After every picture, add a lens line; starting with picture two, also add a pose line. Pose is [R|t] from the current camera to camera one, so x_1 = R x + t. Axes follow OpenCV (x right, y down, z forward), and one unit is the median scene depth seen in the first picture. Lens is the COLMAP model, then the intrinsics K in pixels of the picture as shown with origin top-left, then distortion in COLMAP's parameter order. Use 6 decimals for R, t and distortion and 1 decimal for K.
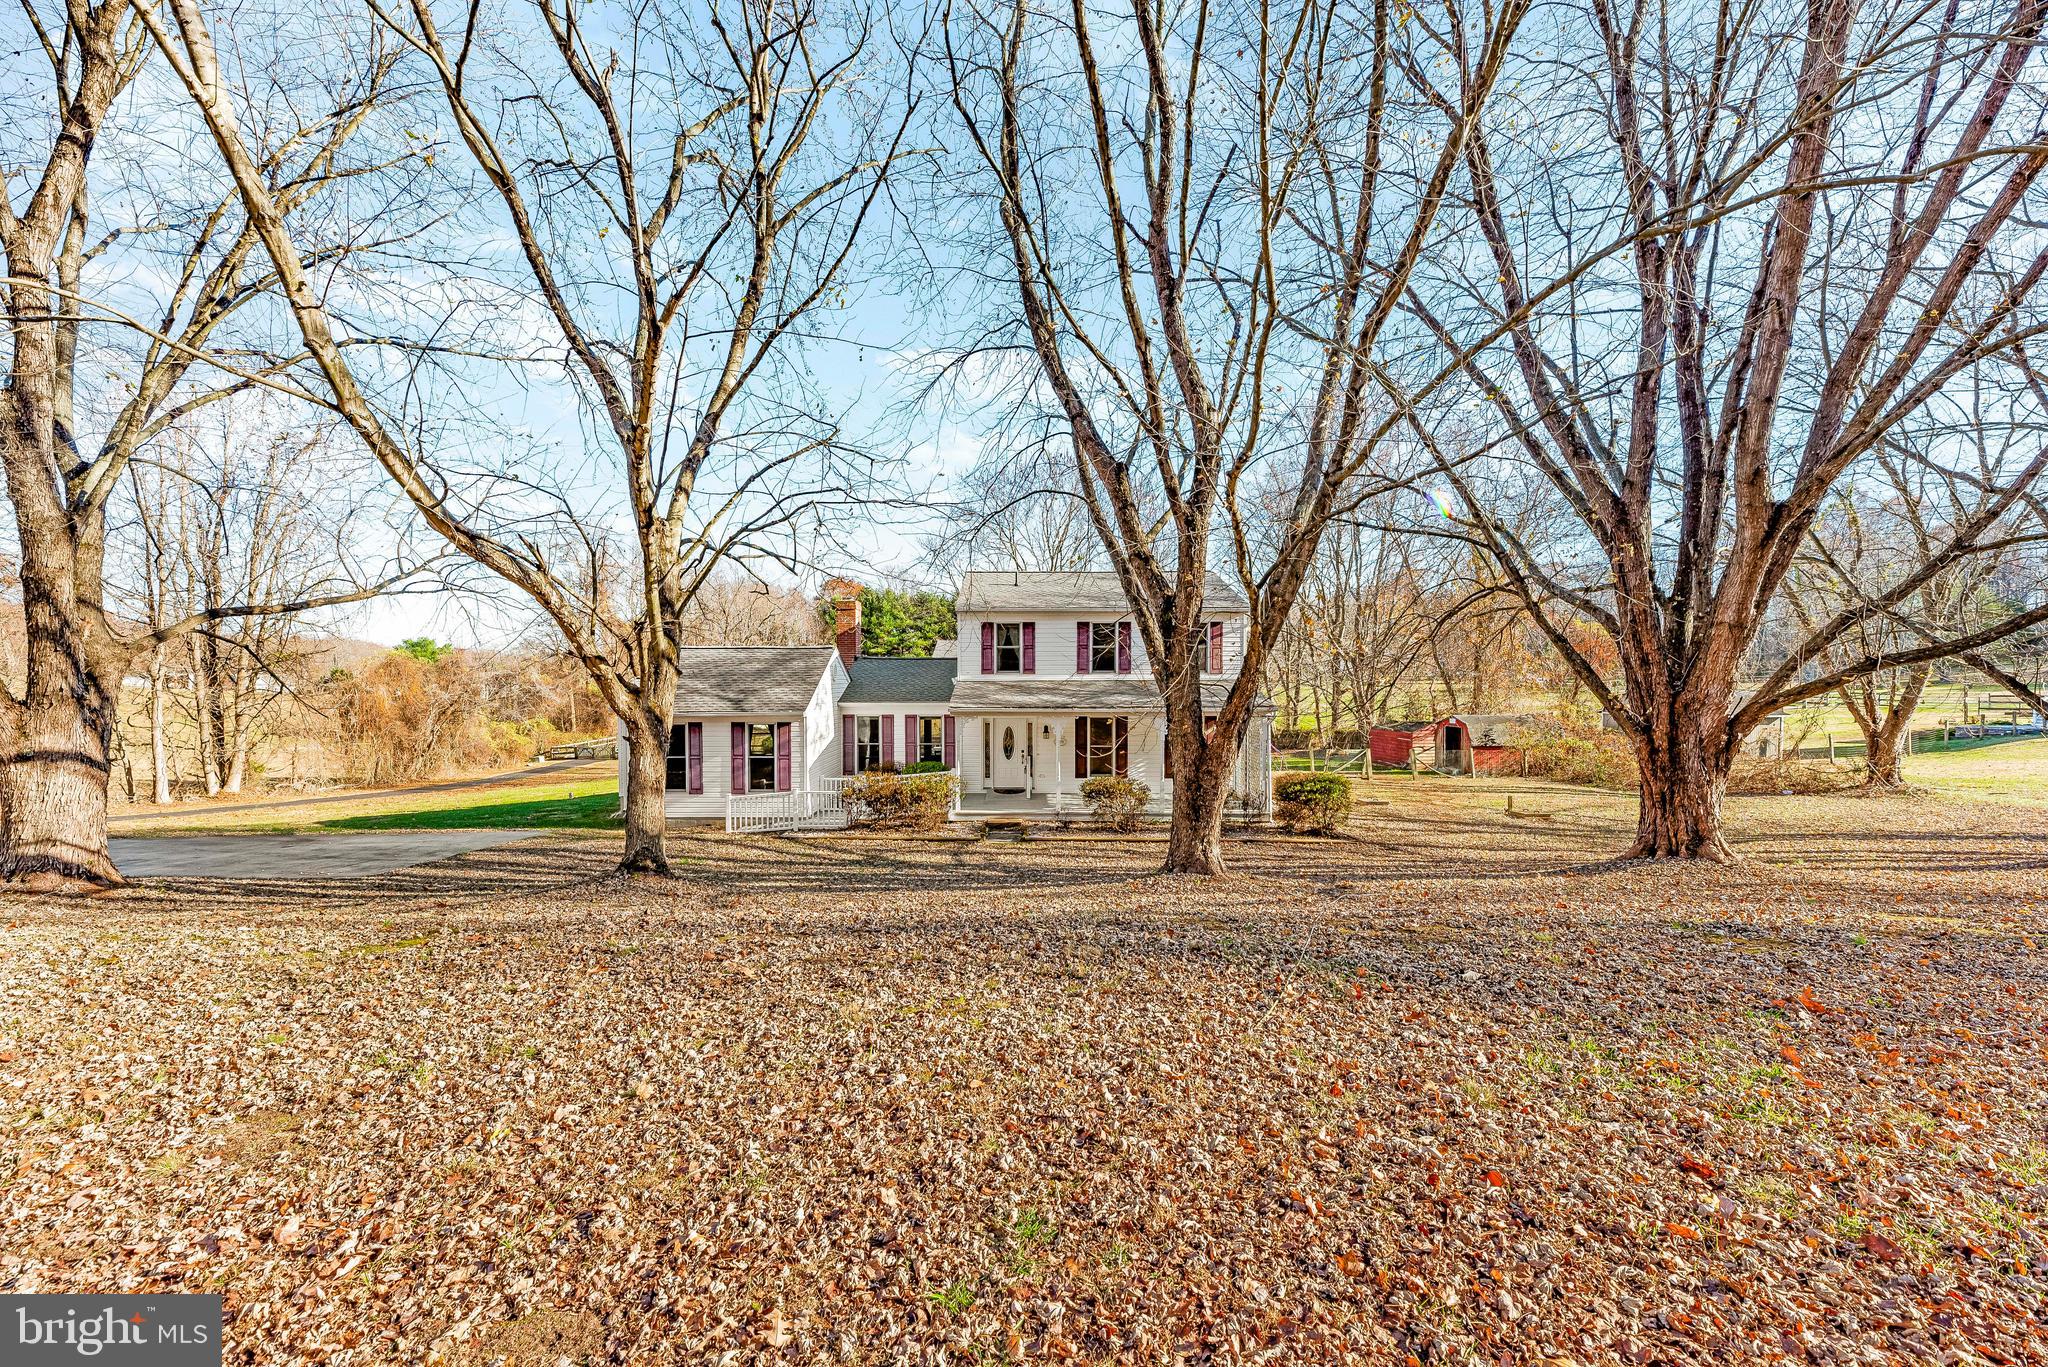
lens RADIAL K [[825.7, 0, 1014.6], [0, 825.7, 693.6], [0, 0, 1]] dist [0.003241, 0.000148]
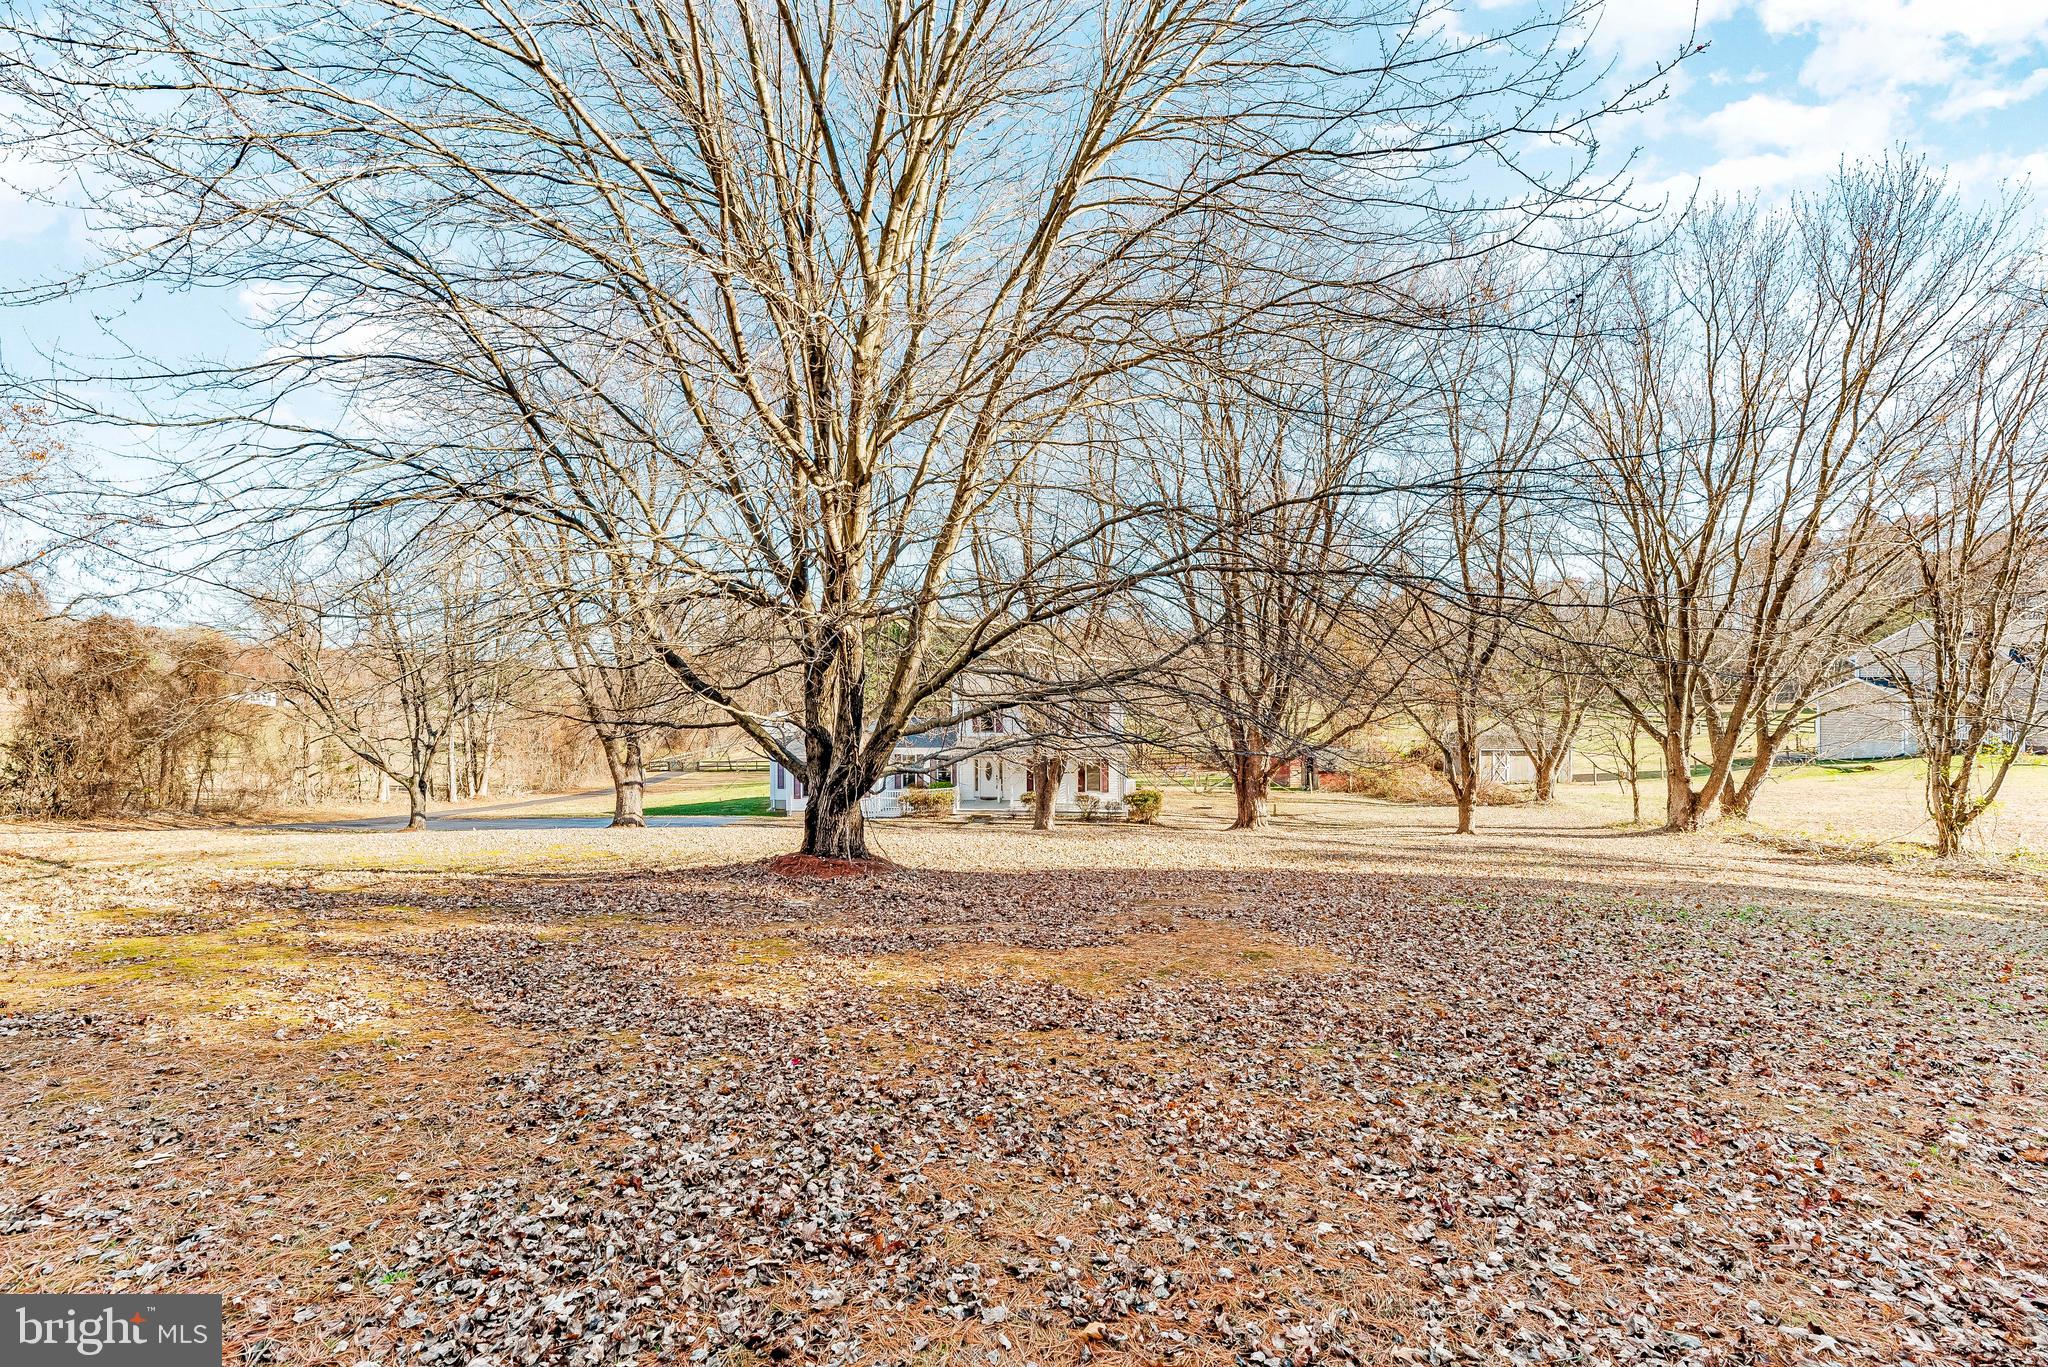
lens RADIAL K [[825.7, 0, 1014.6], [0, 825.7, 693.6], [0, 0, 1]] dist [0.003241, 0.000148]
pose [[0.999691, 0.005087, -0.024349, 0.098750], [-0.005342, 0.999932, -0.010408, -0.095753], [0.024294, 0.010535, 0.999649, -0.829974]]
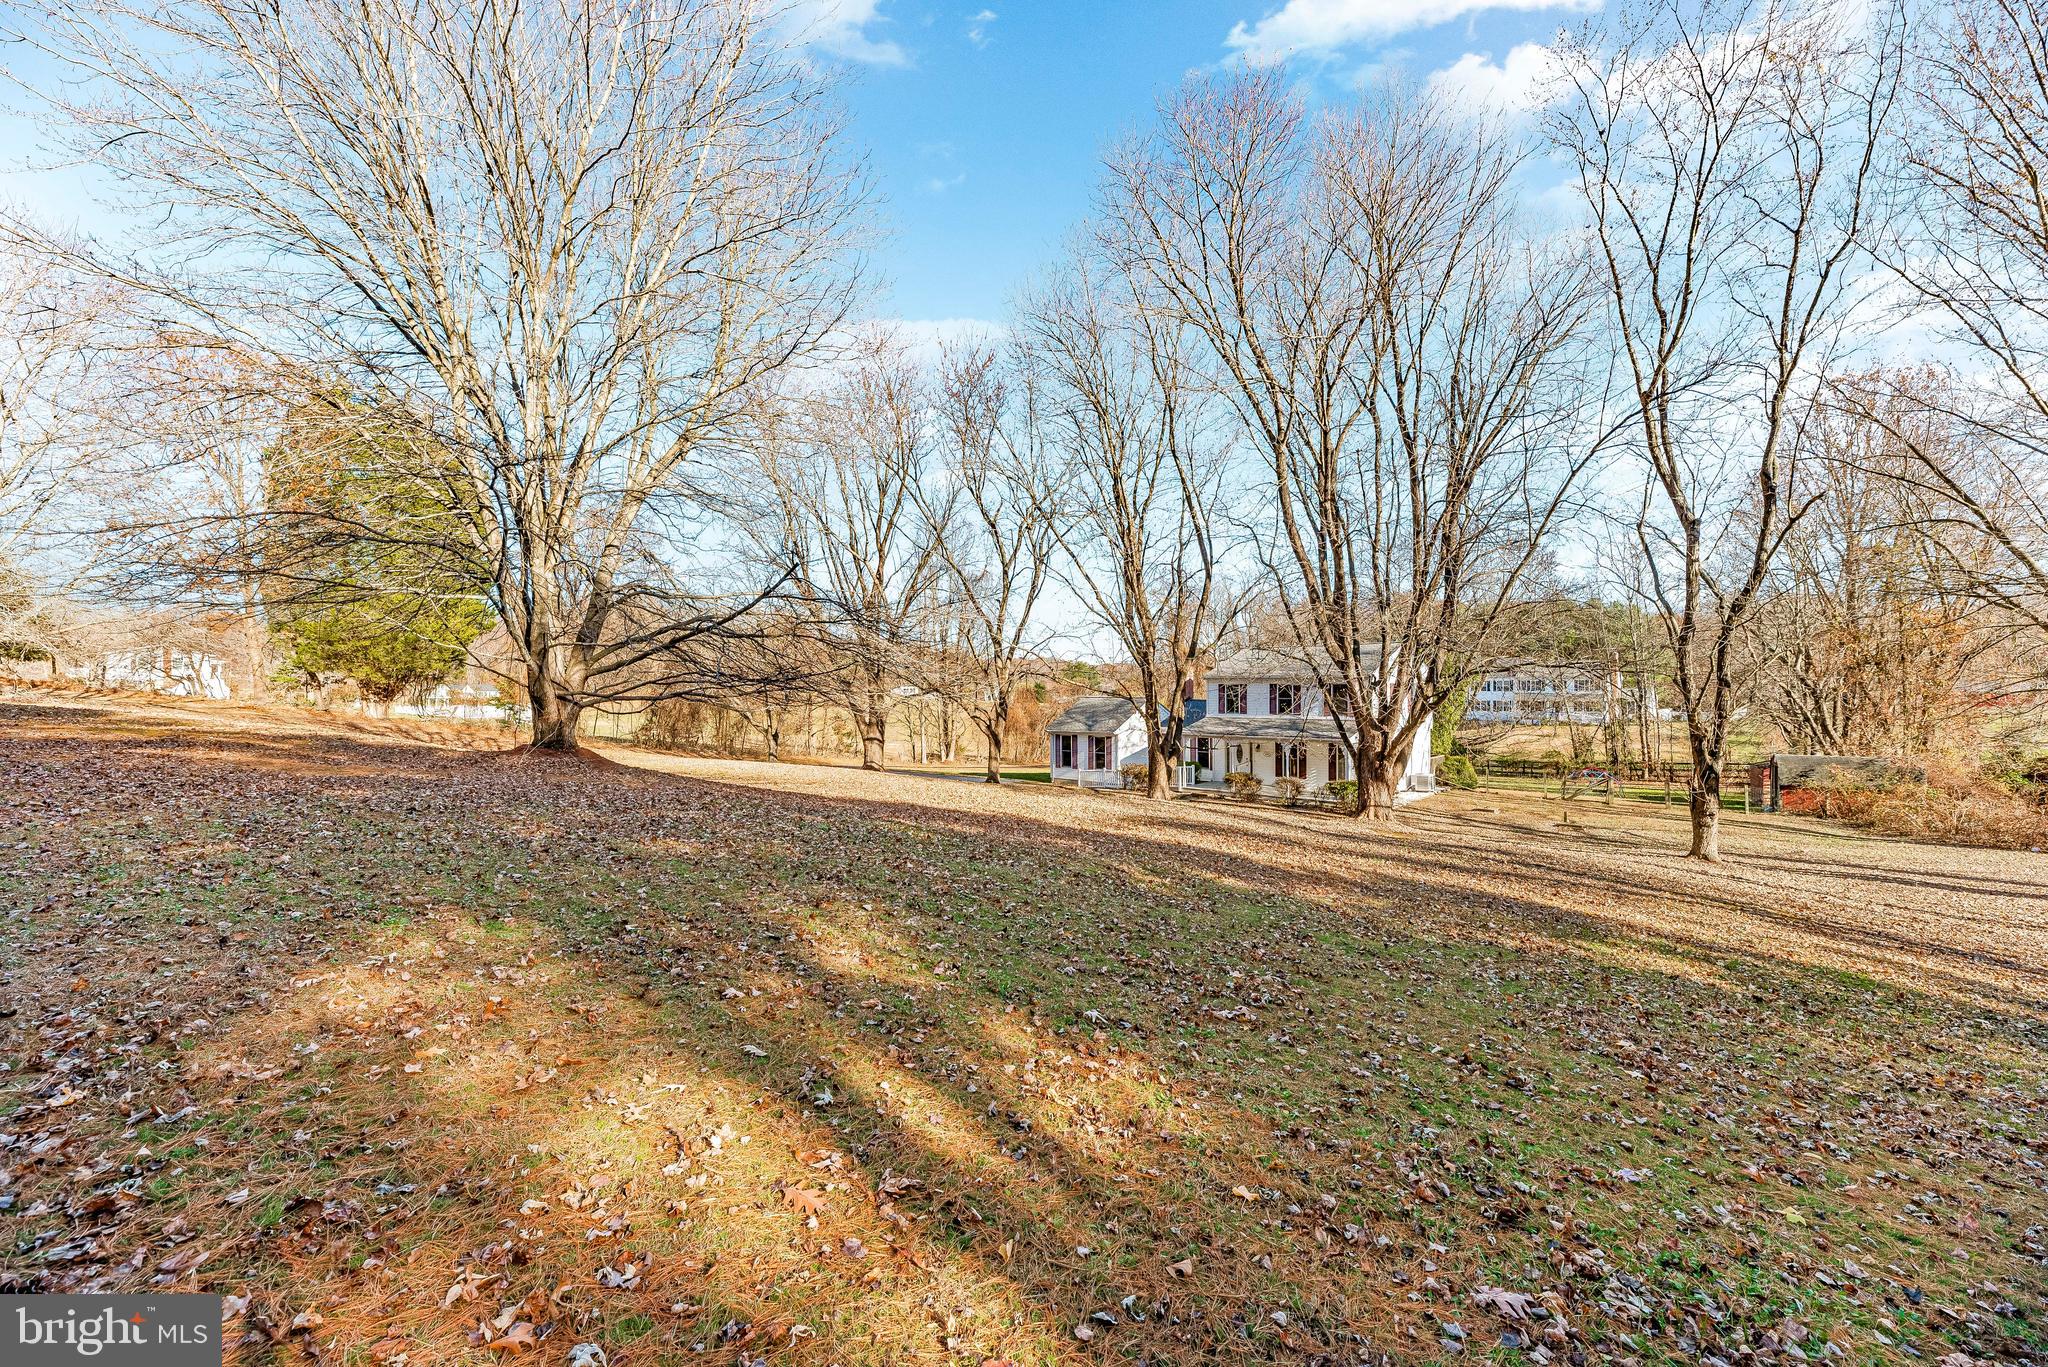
lens RADIAL K [[825.7, 0, 1014.6], [0, 825.7, 693.6], [0, 0, 1]] dist [0.003241, 0.000148]
pose [[0.760962, 0.007582, -0.648753, 0.828324], [-0.012263, 0.999921, -0.002698, -0.060134], [0.648681, 0.010009, 0.760995, -0.680460]]
